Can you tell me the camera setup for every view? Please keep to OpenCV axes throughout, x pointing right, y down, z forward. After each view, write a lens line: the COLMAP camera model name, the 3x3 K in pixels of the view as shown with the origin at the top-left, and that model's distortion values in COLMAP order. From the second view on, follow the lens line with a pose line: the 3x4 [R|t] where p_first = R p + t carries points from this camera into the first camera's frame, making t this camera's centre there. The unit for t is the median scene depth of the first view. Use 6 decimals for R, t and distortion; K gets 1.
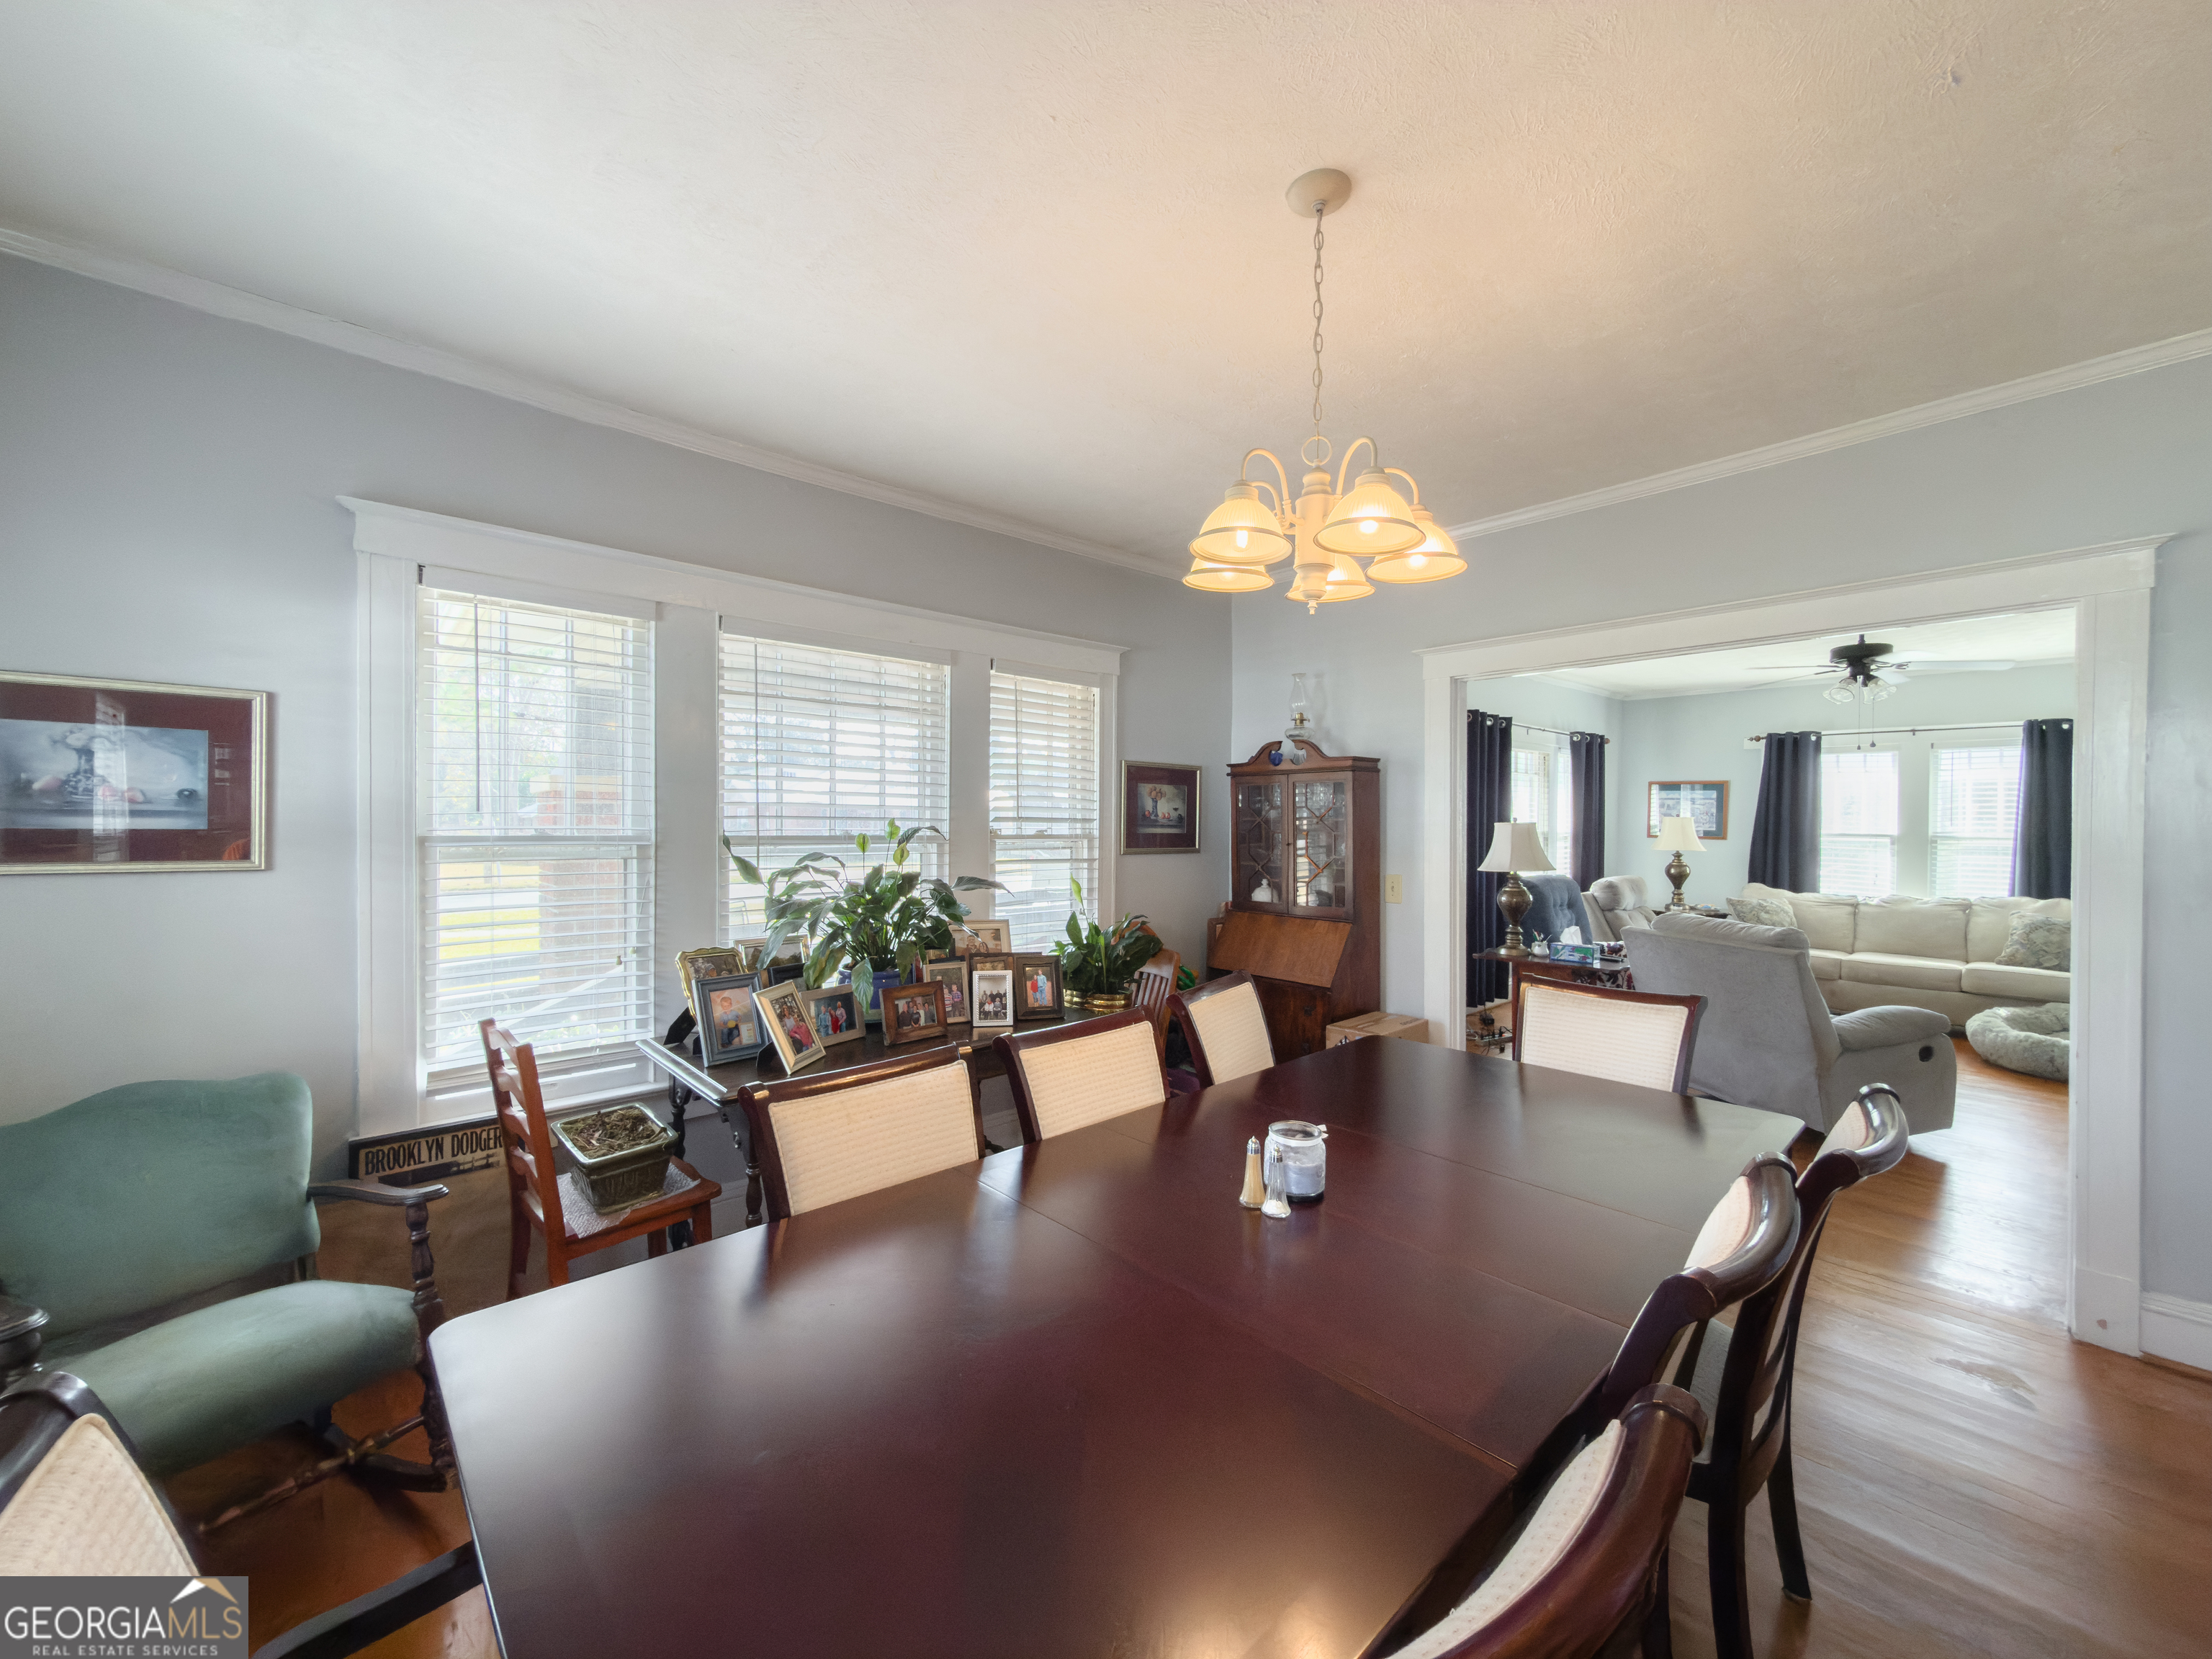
lens RADIAL K [[881.3, 0, 1107.0], [0, 881.3, 833.5], [0, 0, 1]] dist [-0.000180, 0.000883]
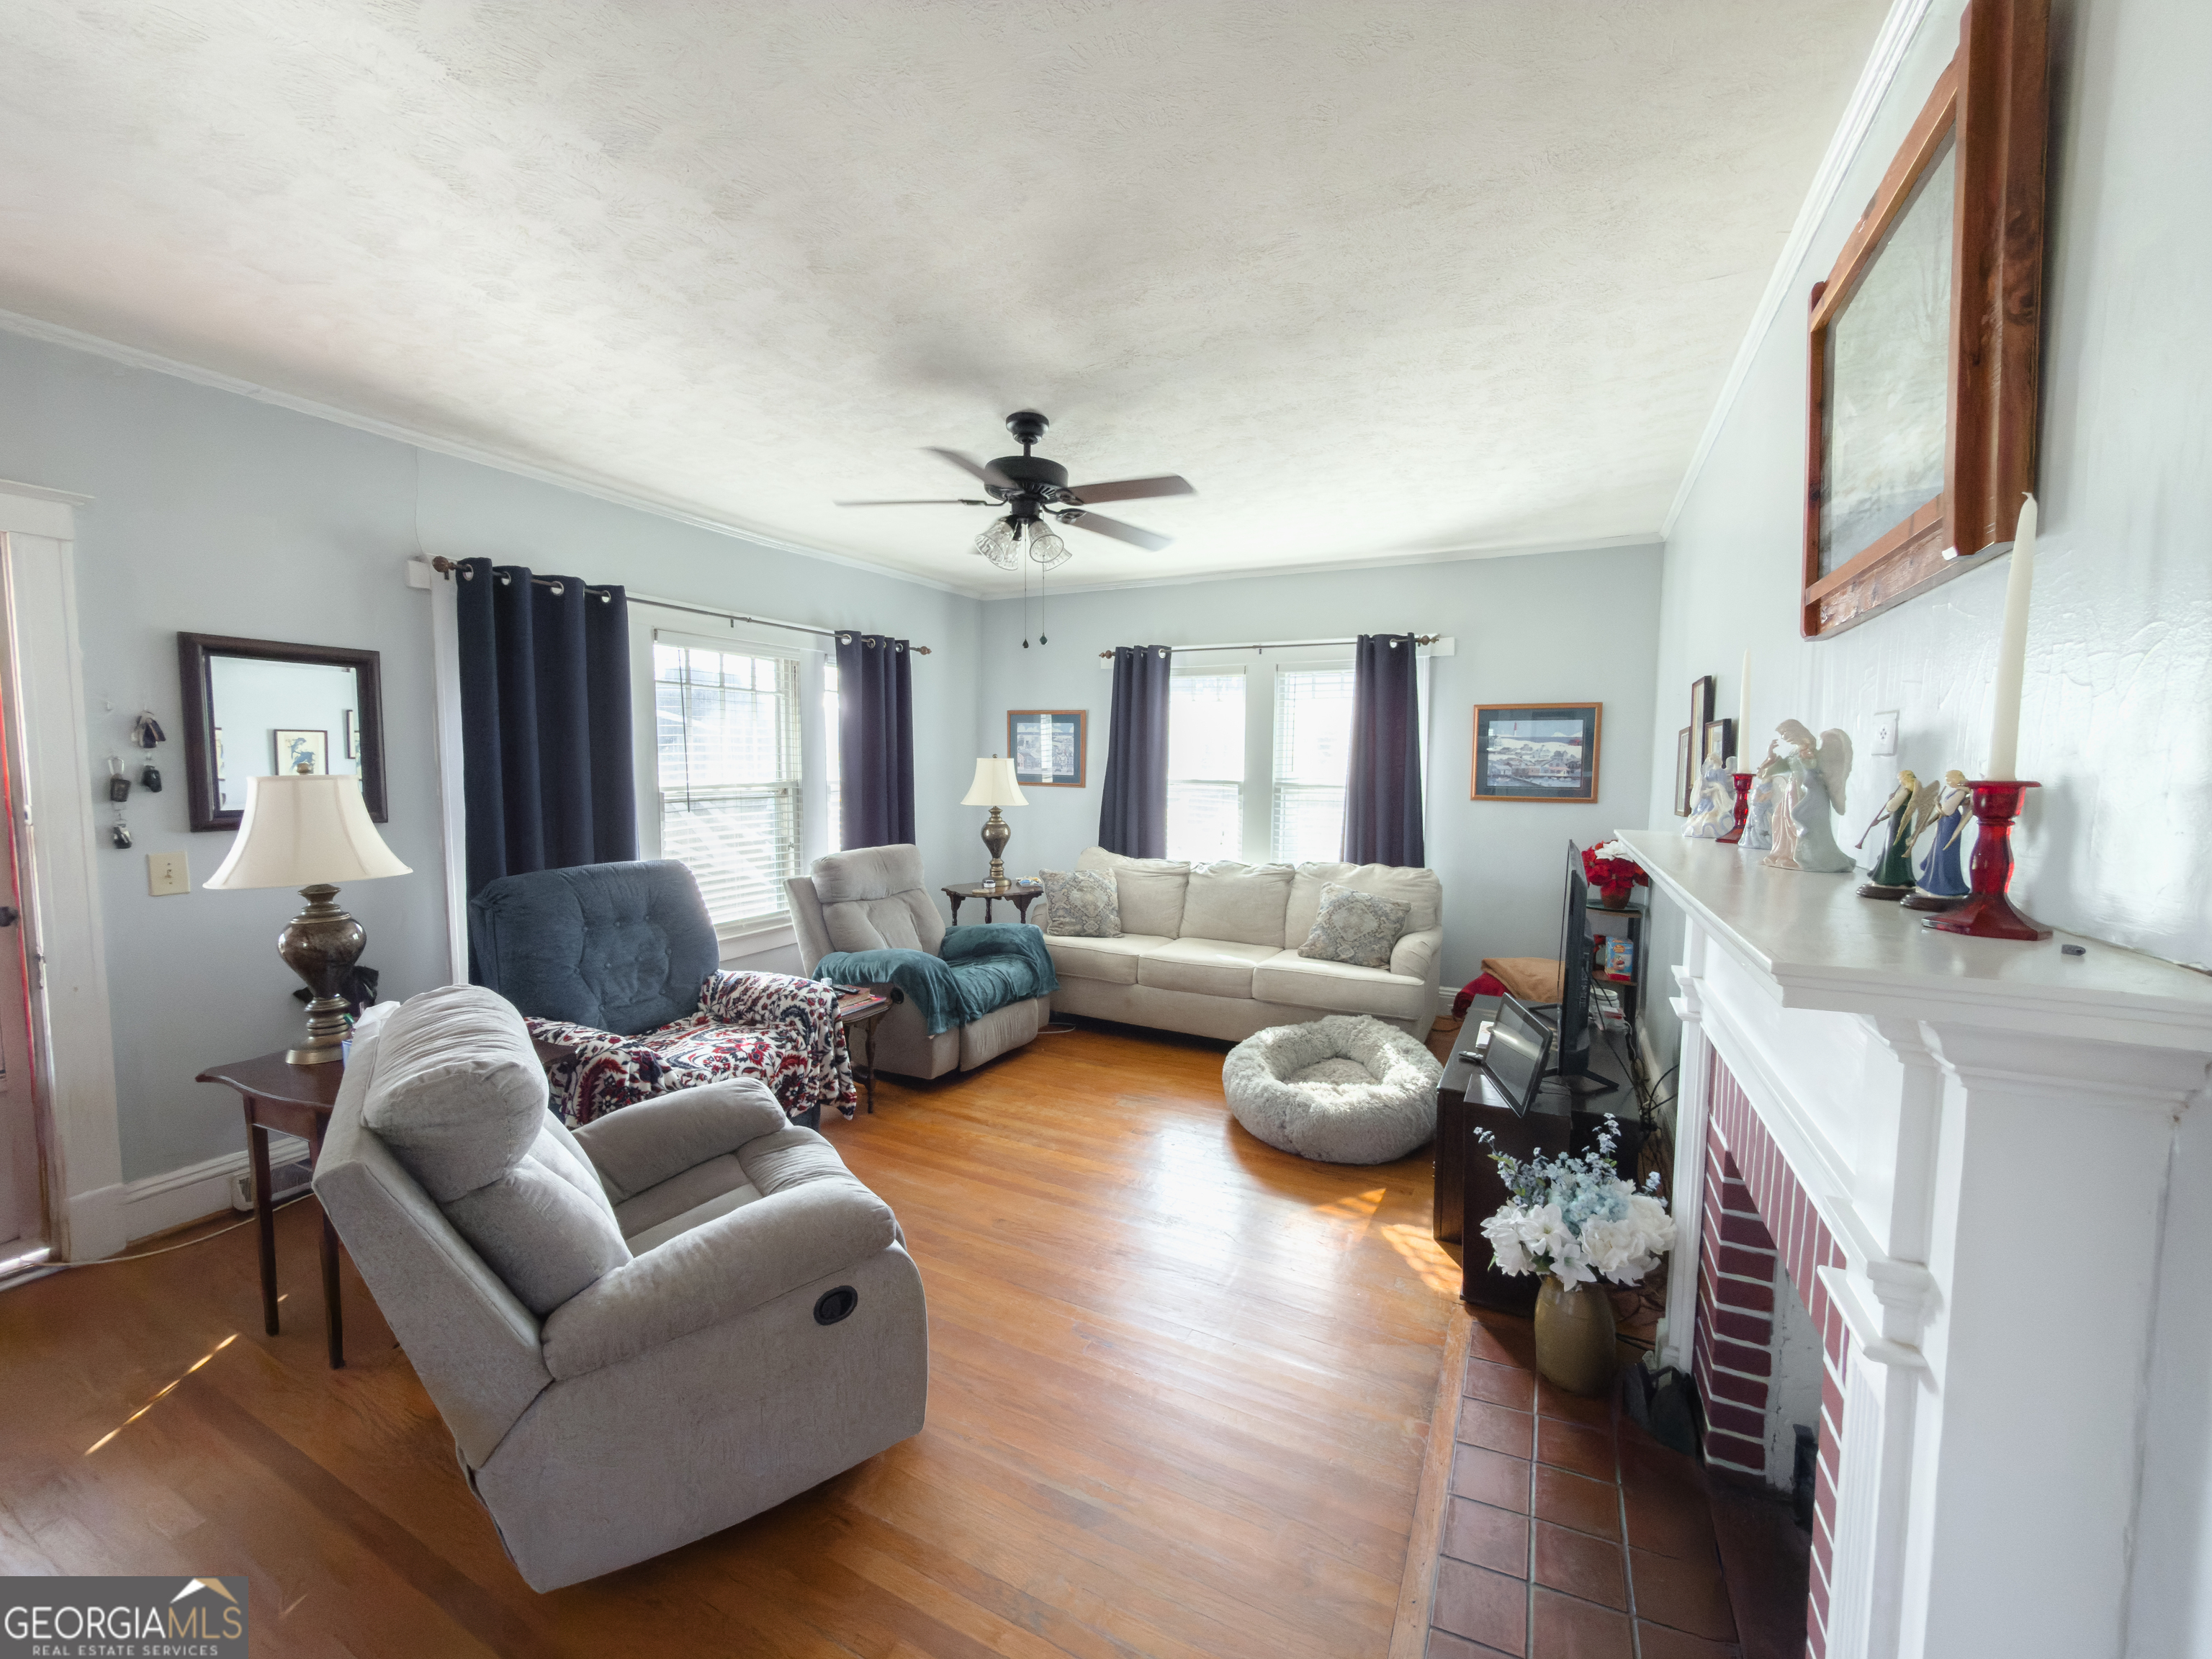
lens RADIAL K [[881.3, 0, 1107.5], [0, 881.3, 833.0], [0, 0, 1]] dist [-0.000180, 0.000883]
pose [[0.934364, -0.028688, 0.355163, 0.812011], [0.002378, 0.997234, 0.074294, -0.018727], [-0.356312, -0.068573, 0.931847, 0.497196]]
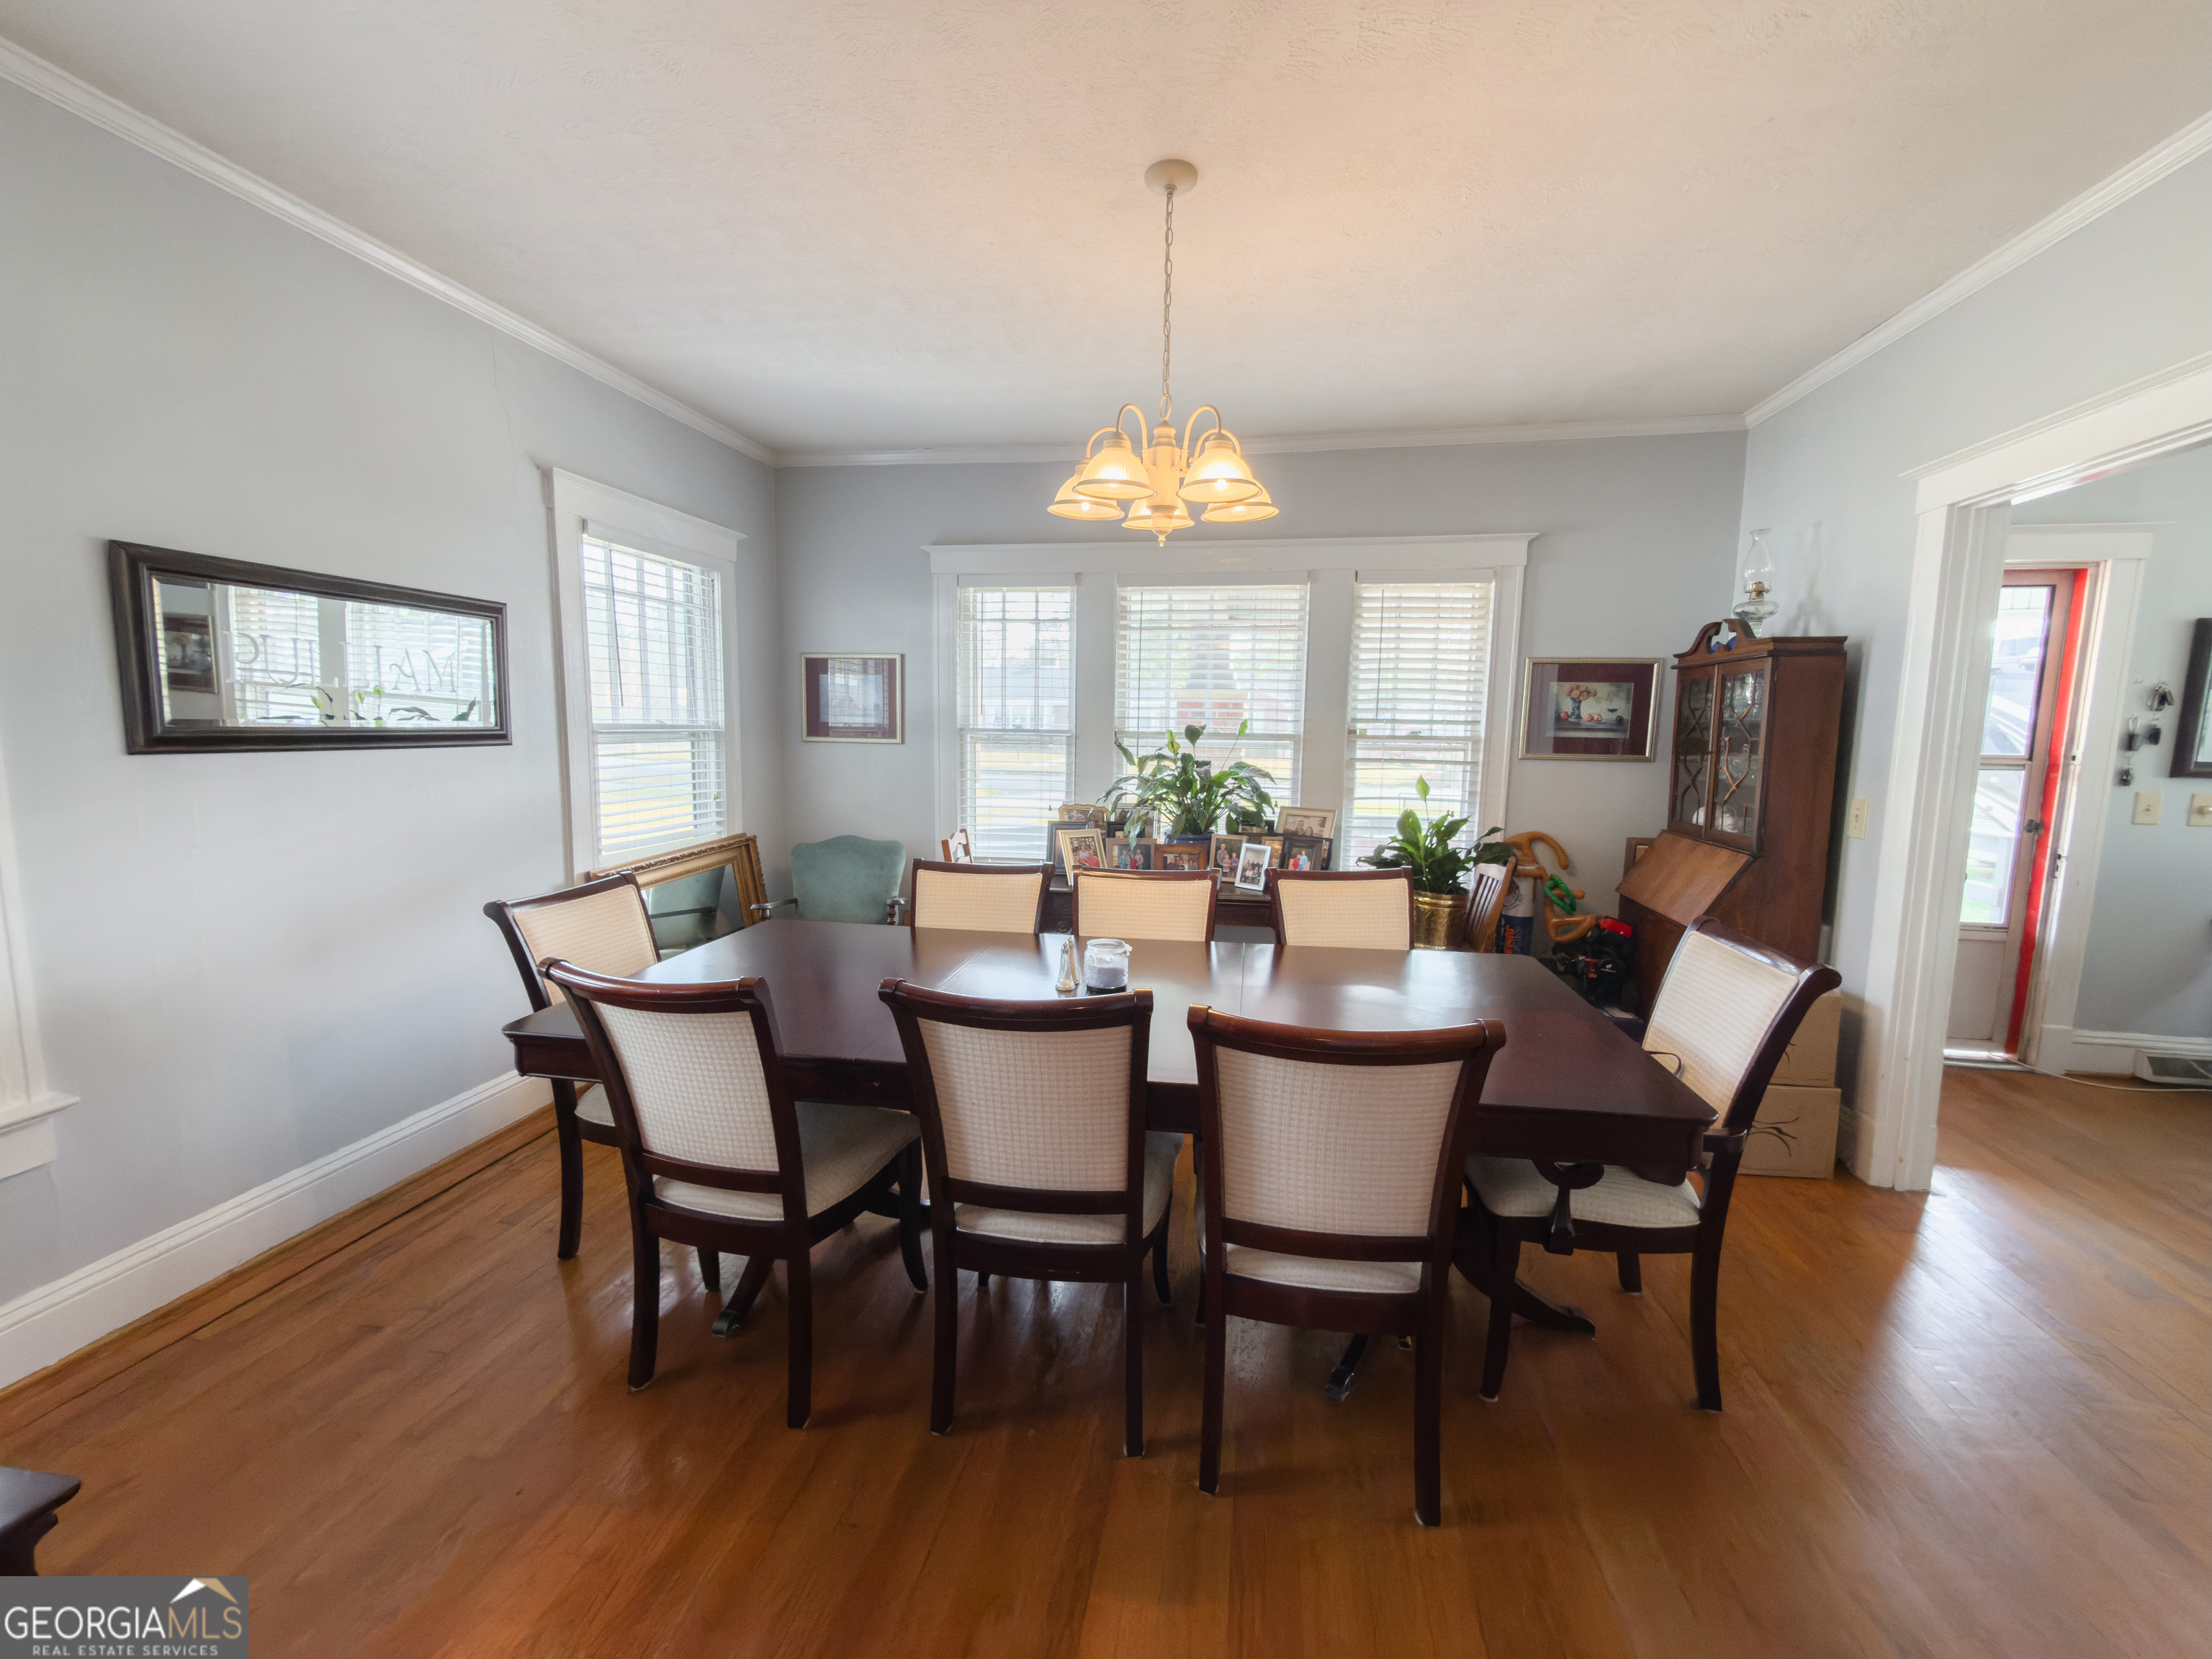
lens RADIAL K [[881.3, 0, 1111.2], [0, 881.3, 838.3], [0, 0, 1]] dist [-0.000180, 0.000883]
pose [[0.610603, 0.104354, -0.785031, 0.473609], [-0.019361, 0.992951, 0.116933, 0.005742], [0.791700, -0.056200, 0.608319, 0.068626]]
